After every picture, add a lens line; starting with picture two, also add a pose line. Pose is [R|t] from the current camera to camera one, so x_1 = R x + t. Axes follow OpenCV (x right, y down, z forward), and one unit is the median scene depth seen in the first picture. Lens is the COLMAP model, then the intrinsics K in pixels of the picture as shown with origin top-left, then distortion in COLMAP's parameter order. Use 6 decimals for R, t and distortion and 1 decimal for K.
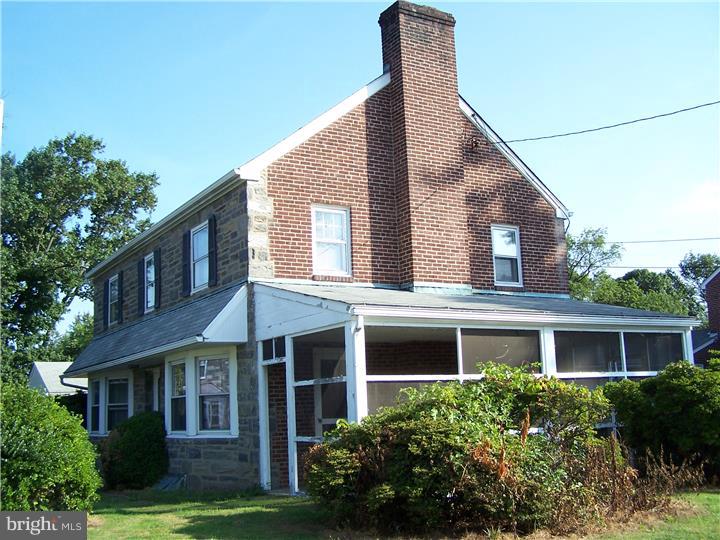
lens RADIAL K [[811.2, 0, 360.0], [0, 811.2, 270.0], [0, 0, 1]] dist [-0.189536, 0.346393]
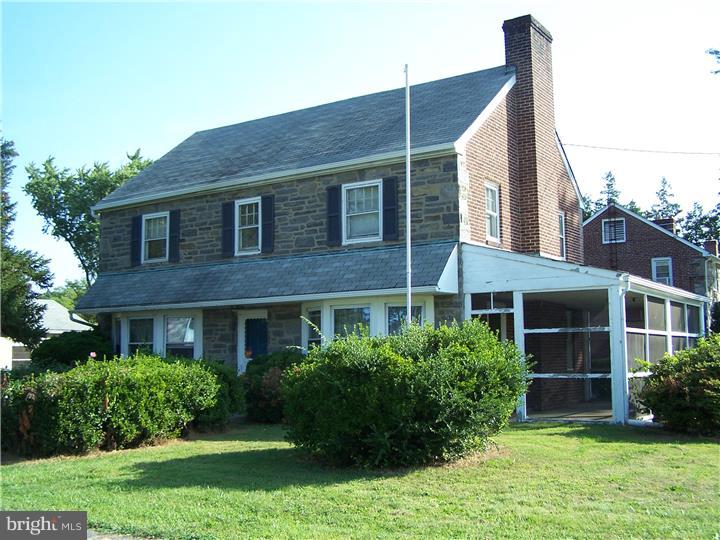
lens RADIAL K [[811.2, 0, 360.0], [0, 811.2, 270.0], [0, 0, 1]] dist [-0.189536, 0.346393]
pose [[0.906759, 0.076112, 0.414722, -0.747508], [-0.099239, 0.994467, 0.034468, 0.028717], [-0.409804, -0.072410, 0.909295, -0.002732]]
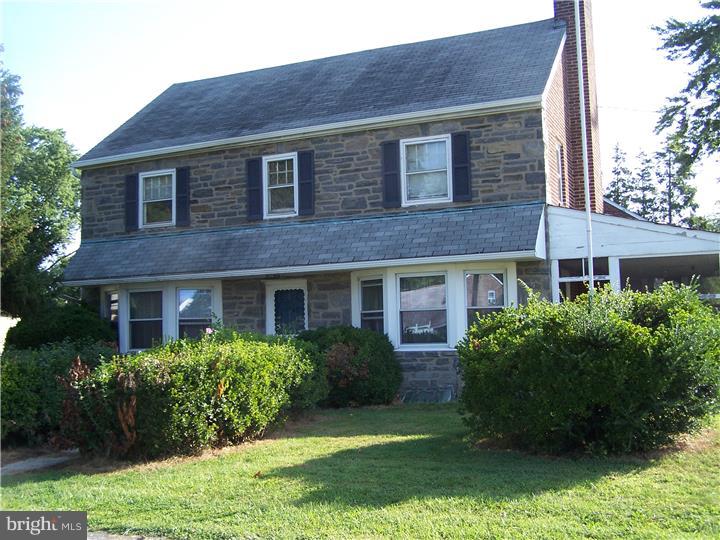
lens RADIAL K [[811.2, 0, 360.0], [0, 811.2, 270.0], [0, 0, 1]] dist [-0.189536, 0.346393]
pose [[0.824752, 0.063763, 0.561889, -0.934529], [-0.106916, 0.993284, 0.044216, 0.081231], [-0.555296, -0.096542, 0.826030, 0.248857]]
